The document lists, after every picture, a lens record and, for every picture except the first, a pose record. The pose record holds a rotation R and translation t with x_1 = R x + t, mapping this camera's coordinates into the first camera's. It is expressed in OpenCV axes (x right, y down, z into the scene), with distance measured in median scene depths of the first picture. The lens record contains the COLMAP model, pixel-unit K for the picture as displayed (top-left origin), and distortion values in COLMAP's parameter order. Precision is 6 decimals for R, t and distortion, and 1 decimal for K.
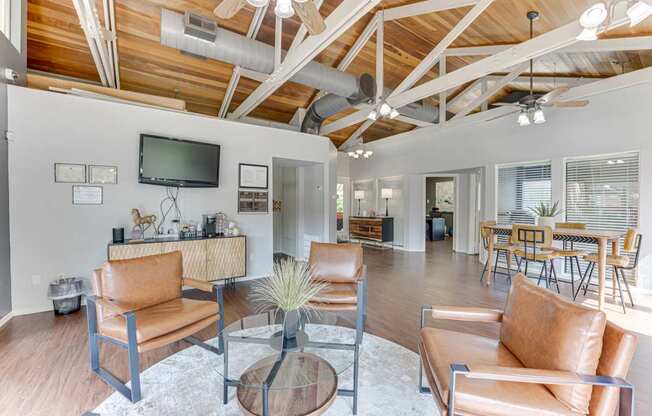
lens RADIAL K [[264.3, 0, 323.9], [0, 264.3, 205.9], [0, 0, 1]] dist [-0.019934, 0.000614]
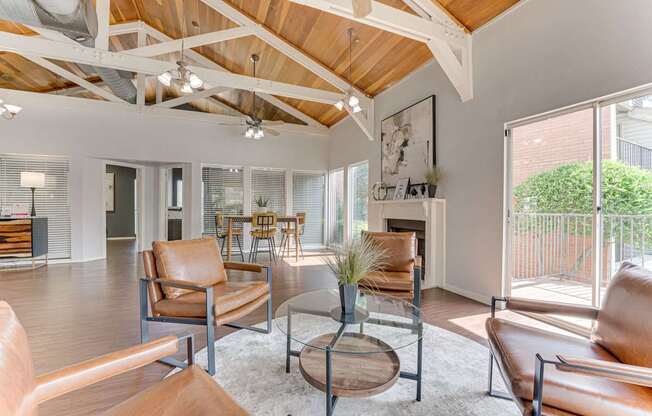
lens RADIAL K [[264.3, 0, 323.9], [0, 264.3, 205.9], [0, 0, 1]] dist [-0.019934, 0.000614]
pose [[0.202814, 0.000204, 0.979217, -0.232459], [0.001884, 0.999998, -0.000598, 0.016789], [-0.979215, 0.001966, 0.202813, 0.188942]]
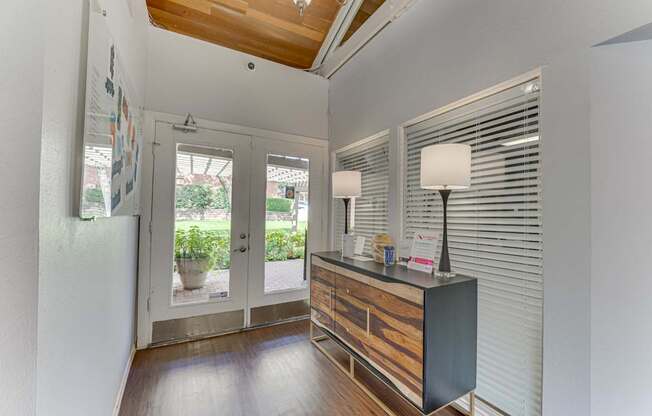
lens RADIAL K [[264.3, 0, 323.9], [0, 264.3, 205.9], [0, 0, 1]] dist [-0.019934, 0.000614]
pose [[0.994236, 0.011972, -0.106545, 0.162354], [-0.015499, 0.999357, -0.032340, -0.007200], [0.106089, 0.033805, 0.993782, 0.777289]]
